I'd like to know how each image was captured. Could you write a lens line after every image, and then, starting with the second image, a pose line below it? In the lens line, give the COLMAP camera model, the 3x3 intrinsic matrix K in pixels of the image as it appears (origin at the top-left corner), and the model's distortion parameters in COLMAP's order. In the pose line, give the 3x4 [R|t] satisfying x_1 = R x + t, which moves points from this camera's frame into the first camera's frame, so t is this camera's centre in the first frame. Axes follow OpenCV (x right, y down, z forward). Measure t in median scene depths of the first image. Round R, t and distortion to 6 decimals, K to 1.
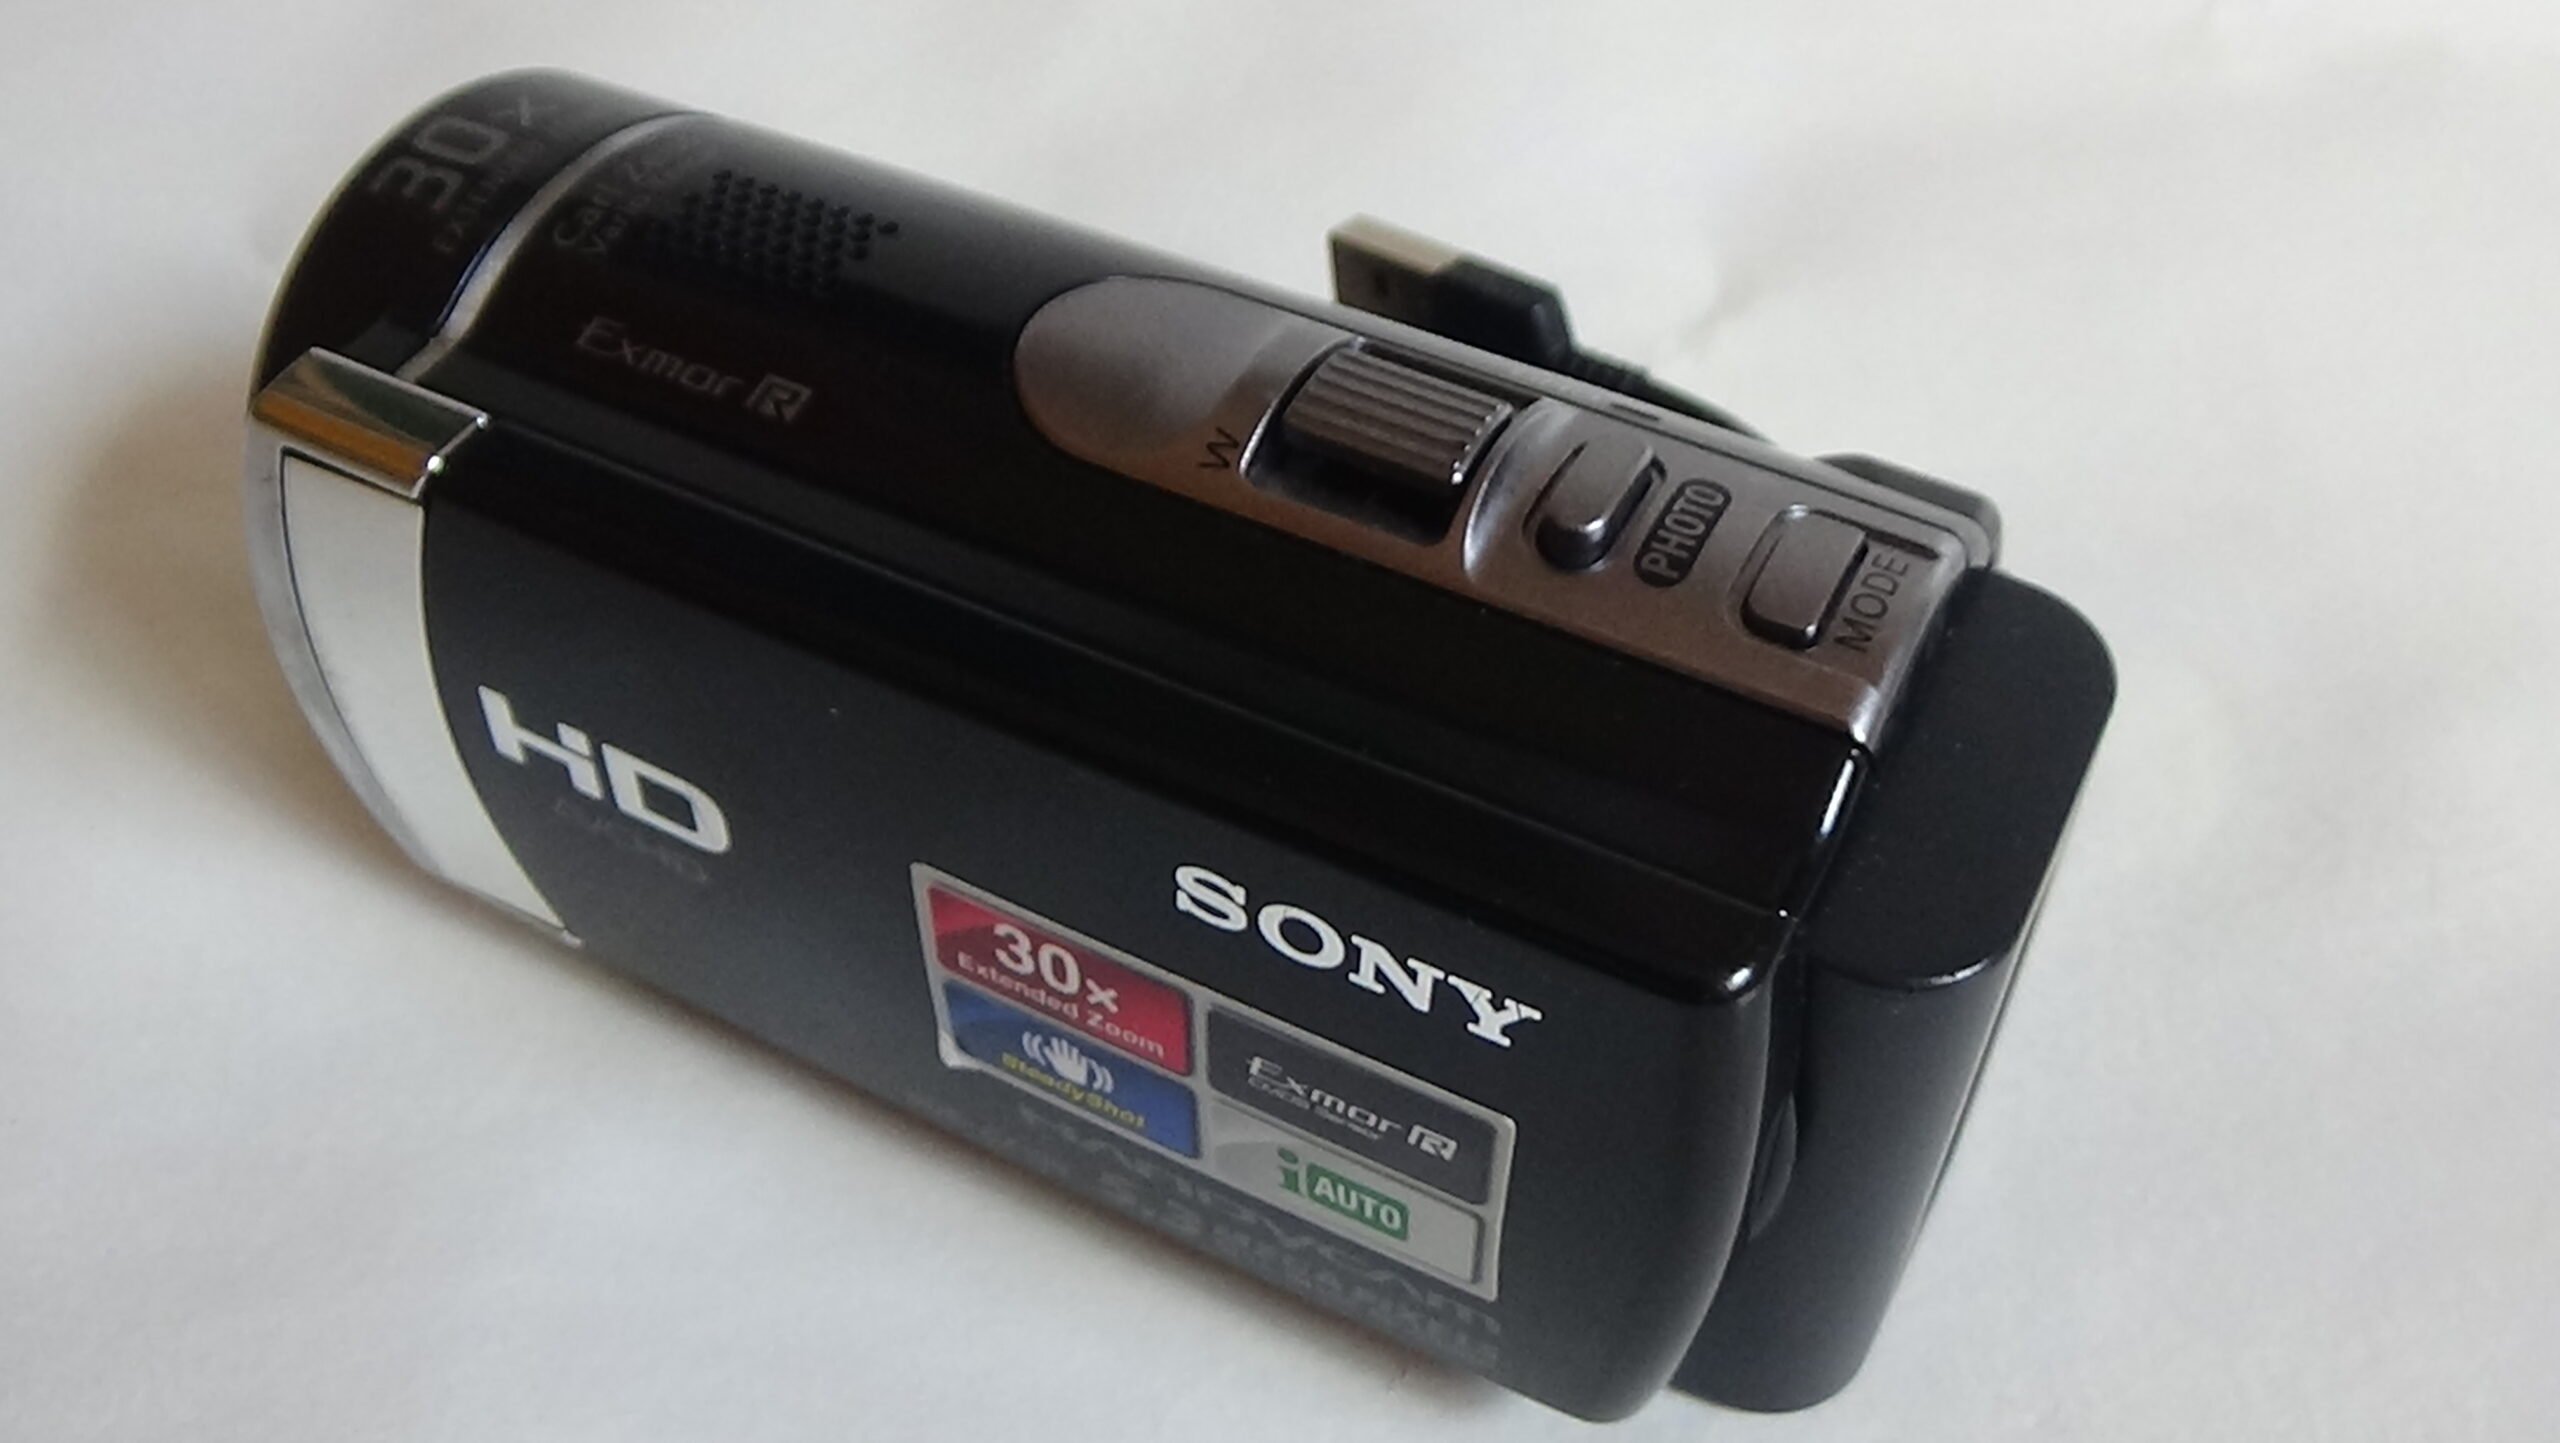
lens RADIAL K [[2298.7, 0, 1280.0], [0, 2298.7, 721.5], [0, 0, 1]] dist [-0.186262, -0.004815]
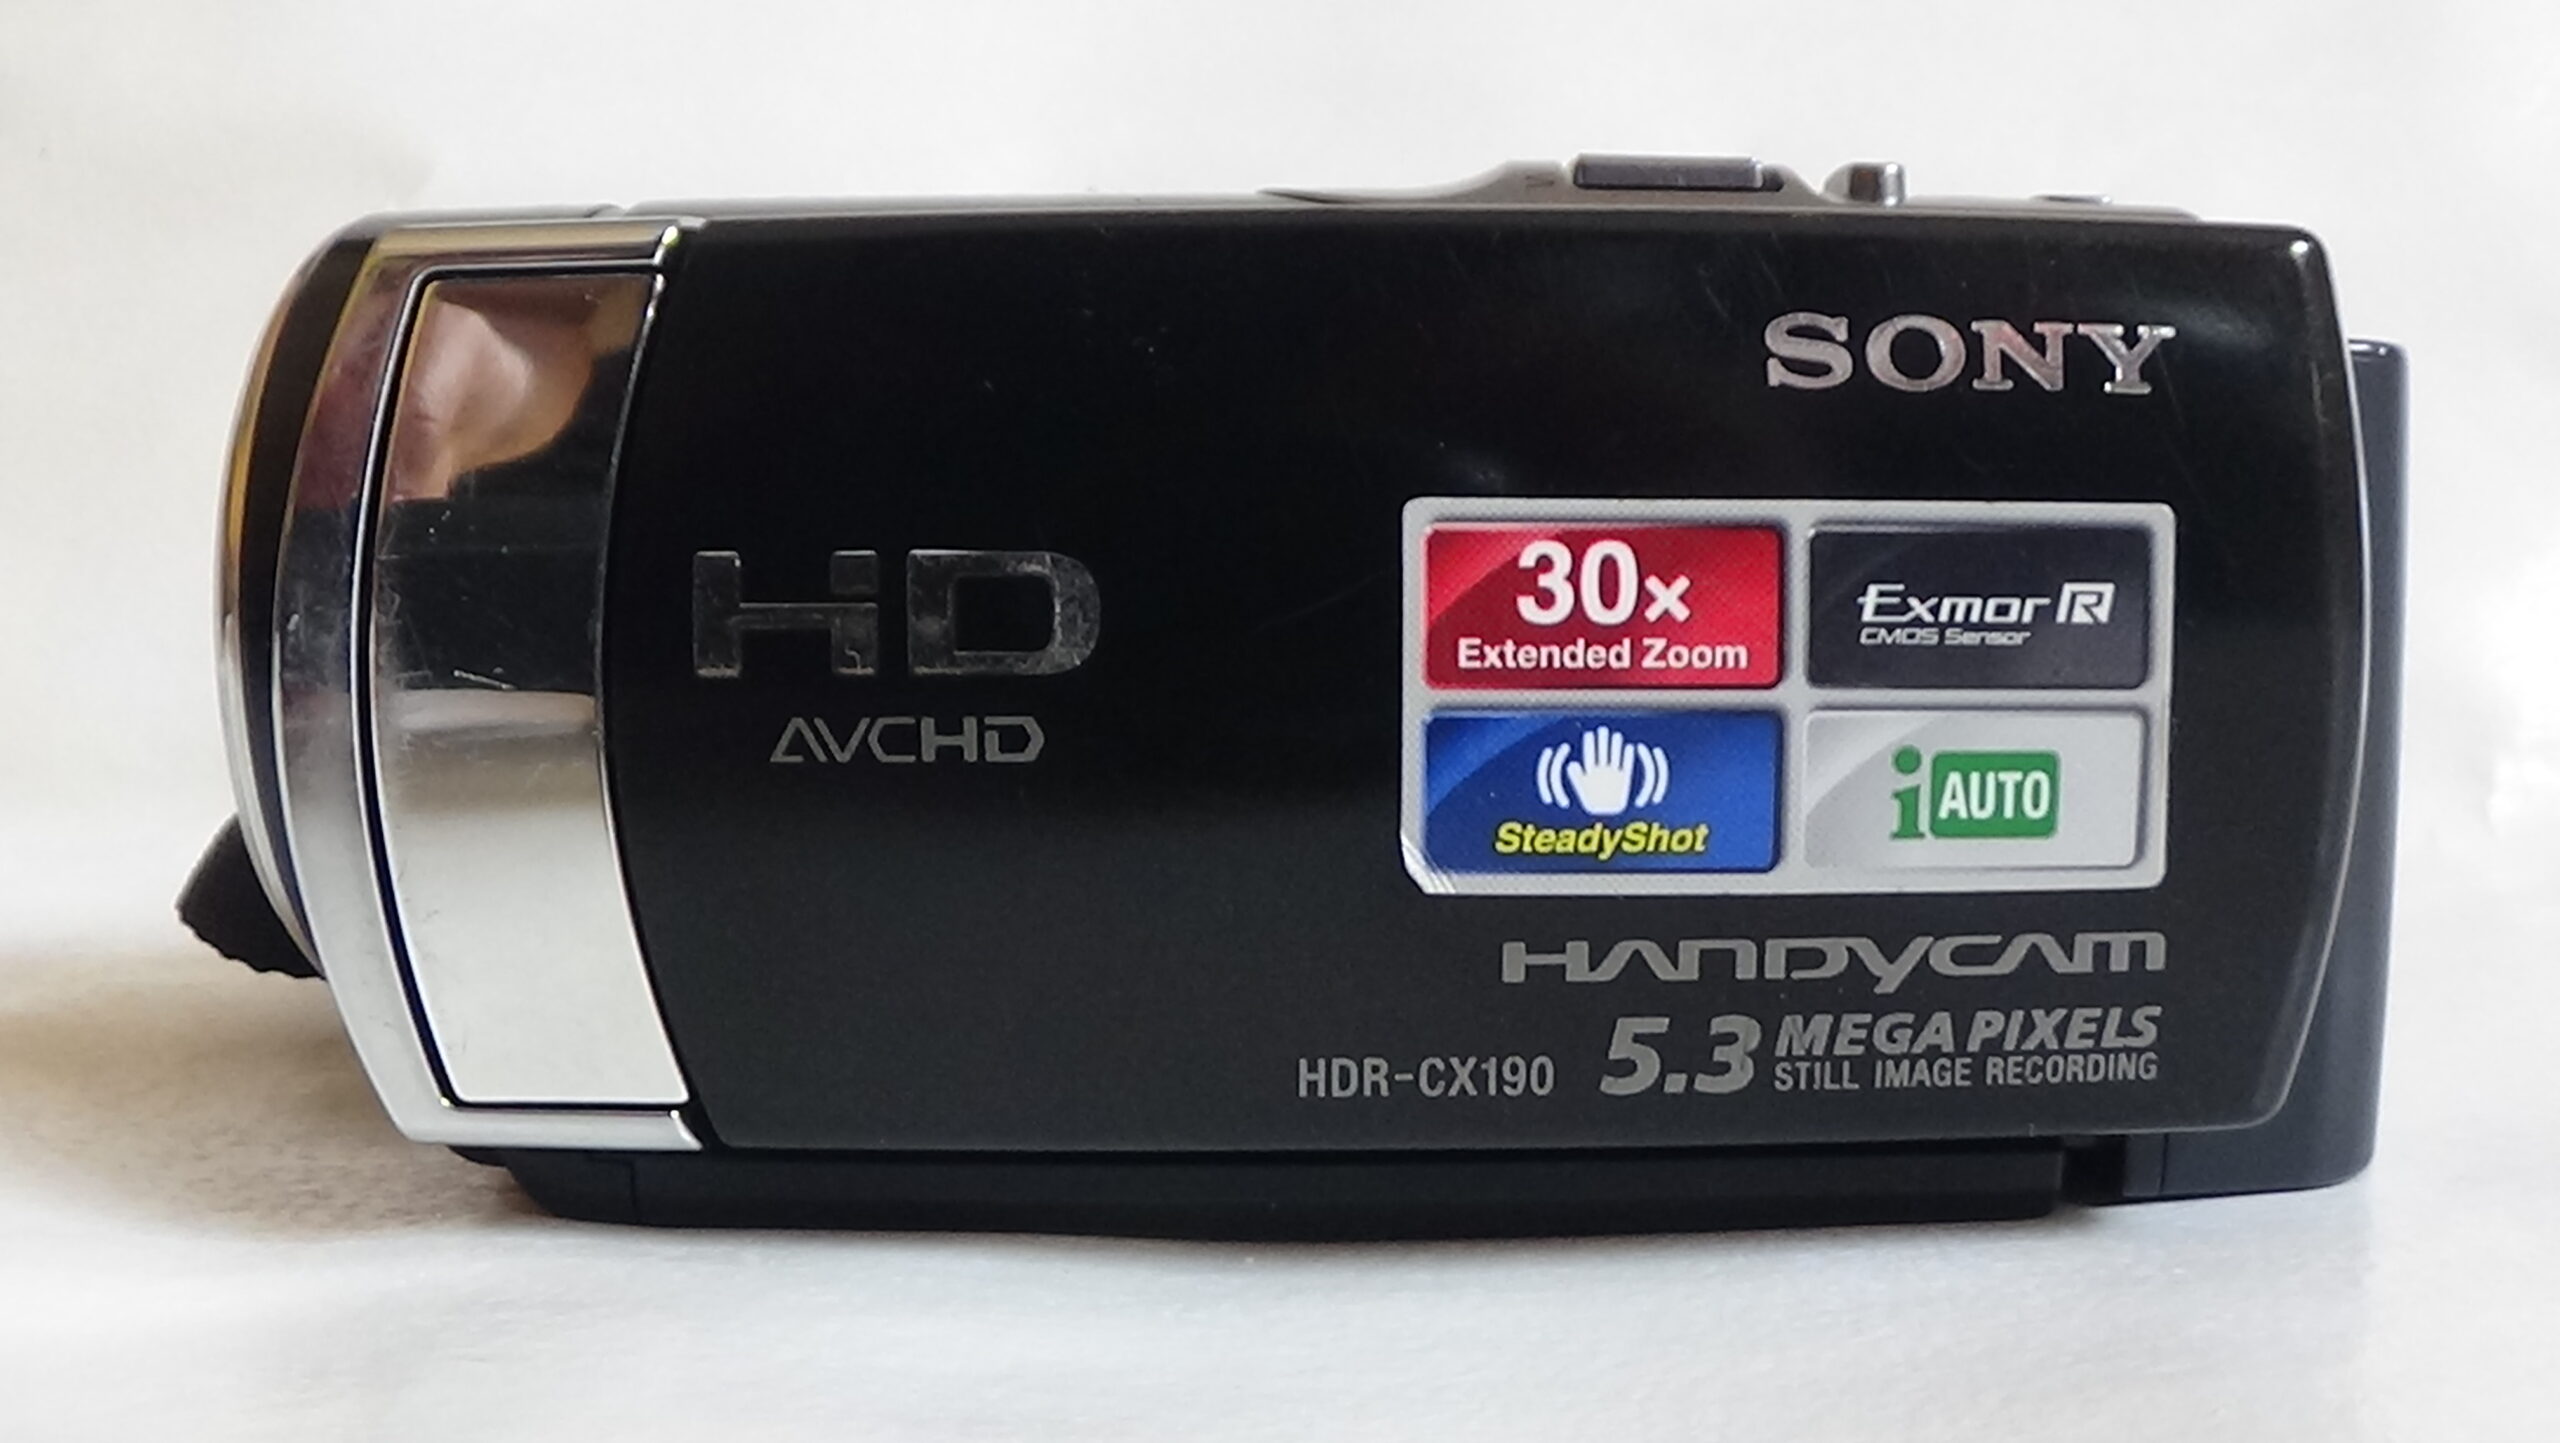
lens RADIAL K [[2208.1, 0, 1281.4], [0, 2208.1, 764.8], [0, 0, 1]] dist [-0.169786, -0.004108]
pose [[0.882422, -0.062741, 0.466256, -0.577548], [0.344560, 0.760990, -0.549702, 0.556091], [-0.320327, 0.645723, 0.693133, 0.520404]]
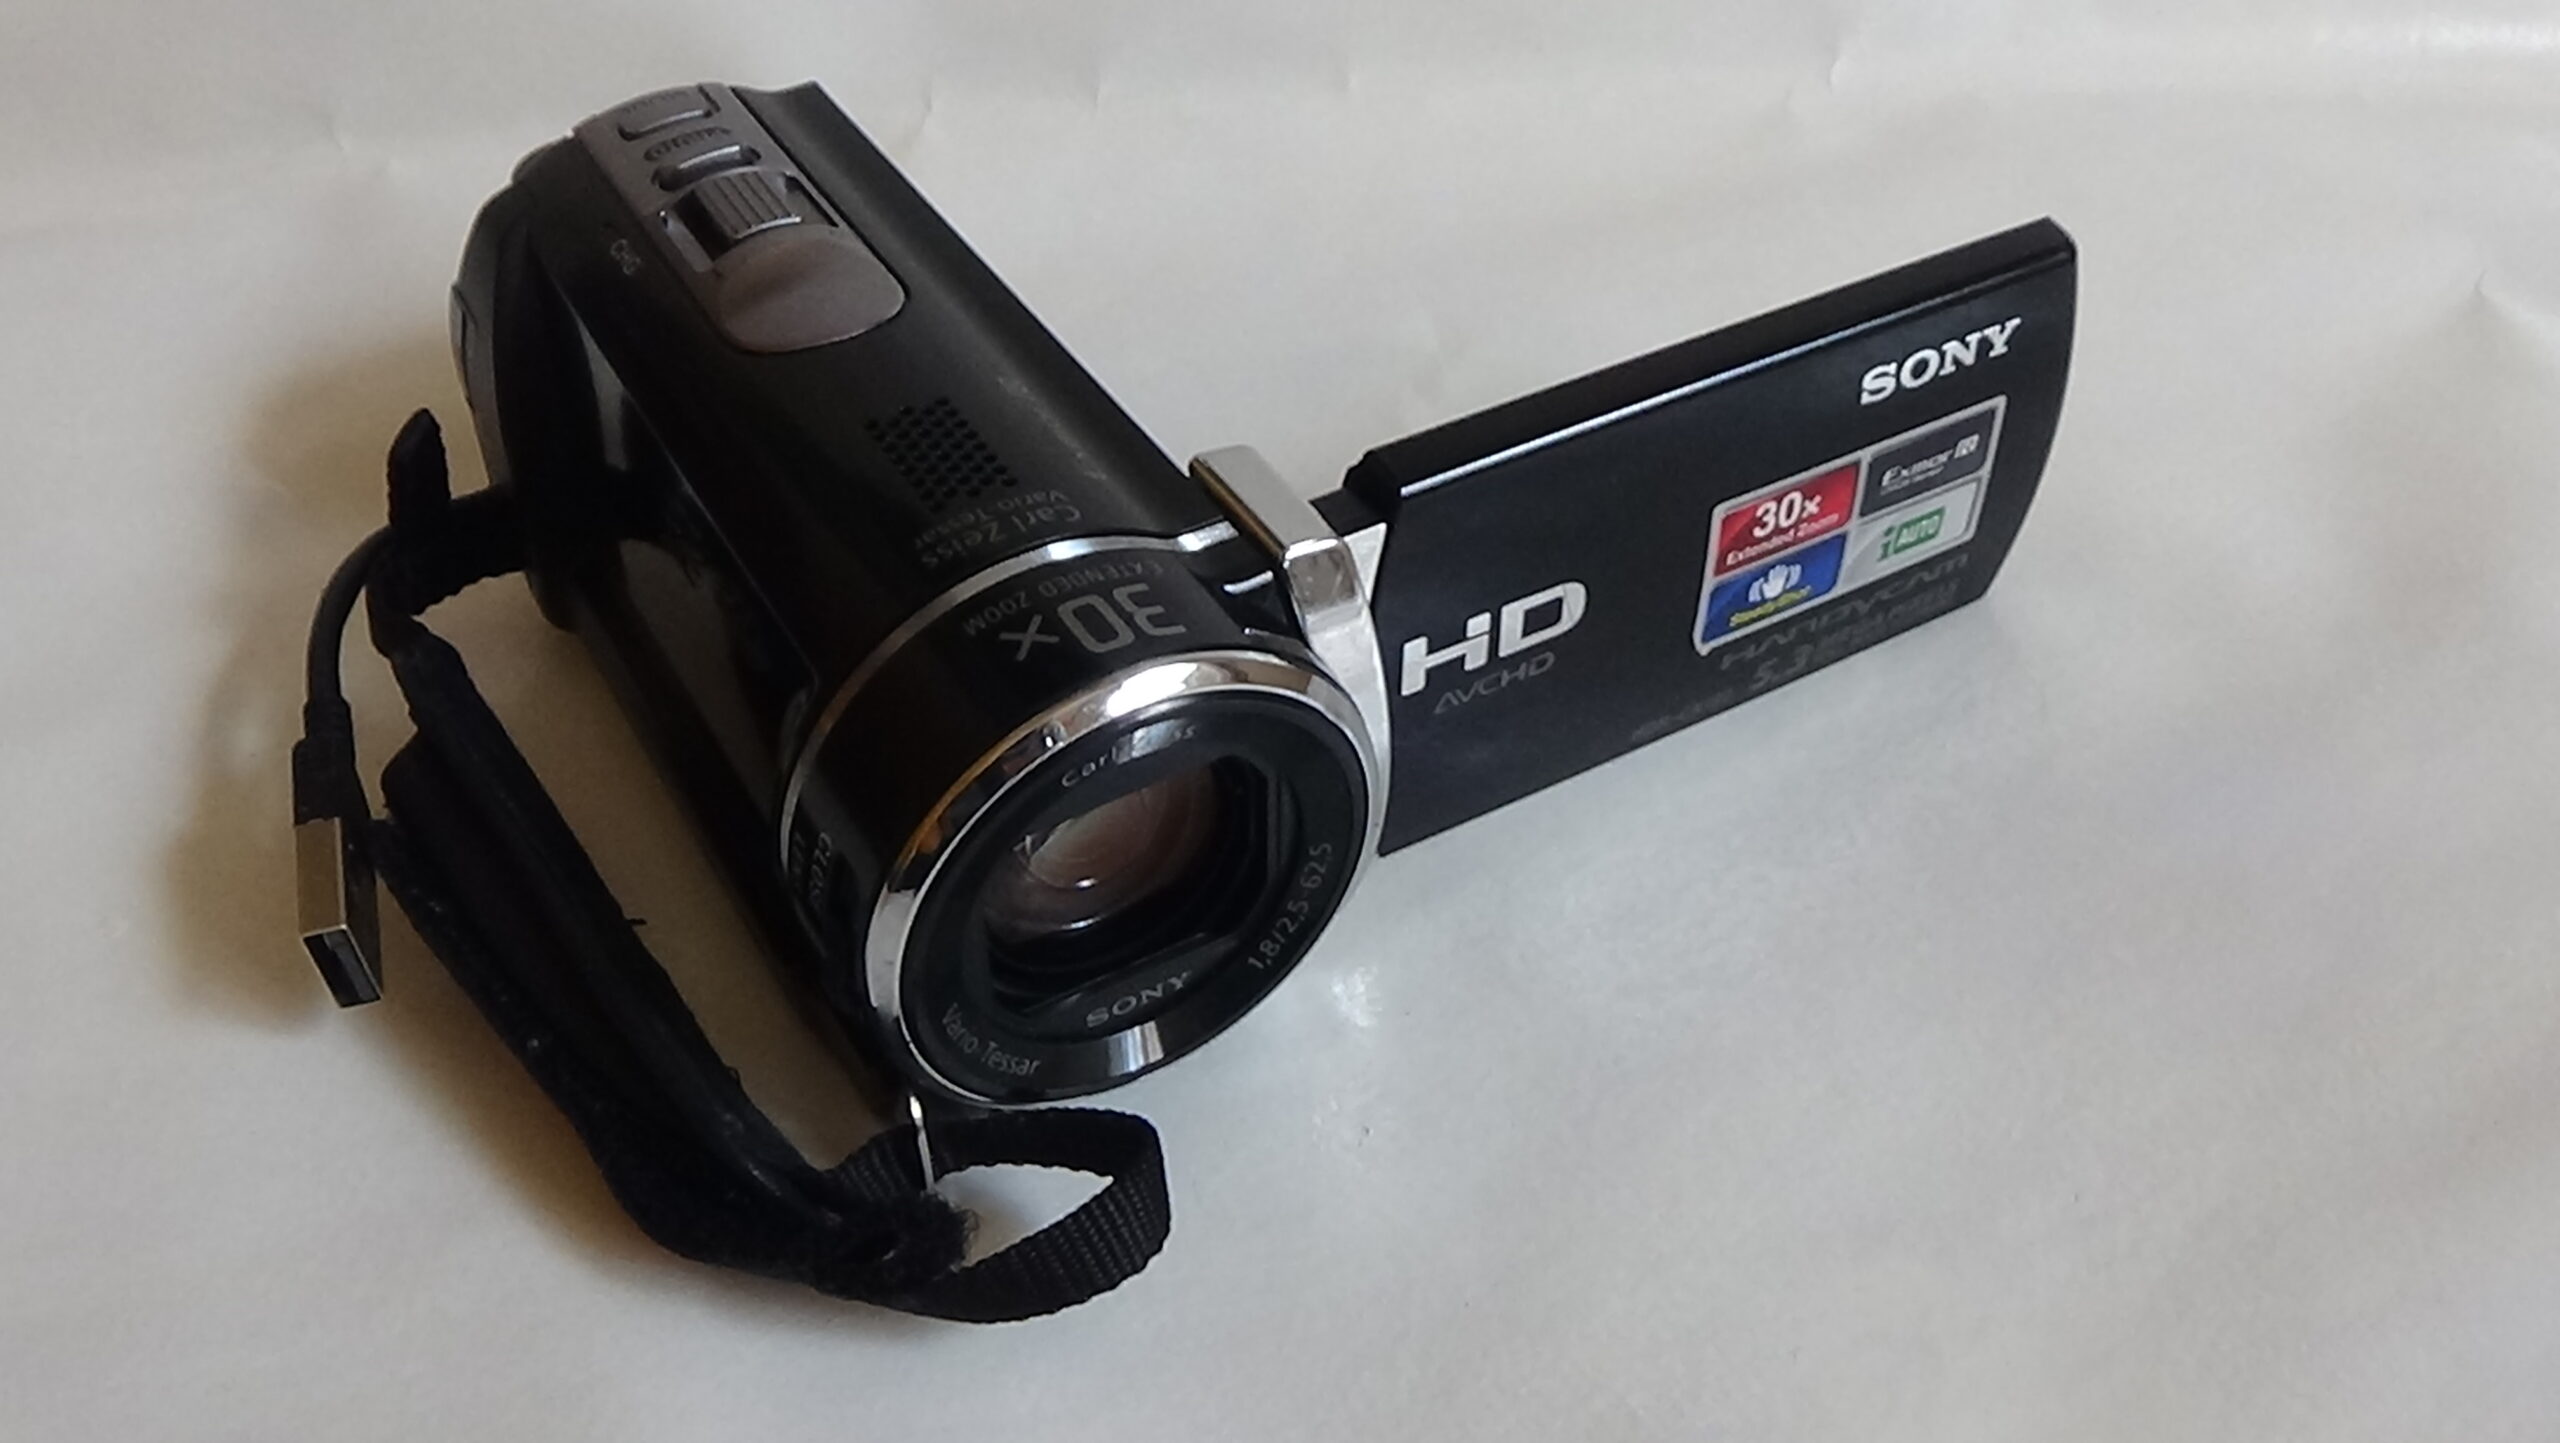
lens RADIAL K [[2208.1, 0, 1281.4], [0, 2208.1, 764.8], [0, 0, 1]] dist [-0.169786, -0.004108]
pose [[0.537342, -0.601142, 0.591517, -1.366537], [0.617641, 0.758085, 0.209347, -0.319757], [-0.574268, 0.252855, 0.778641, -0.000160]]
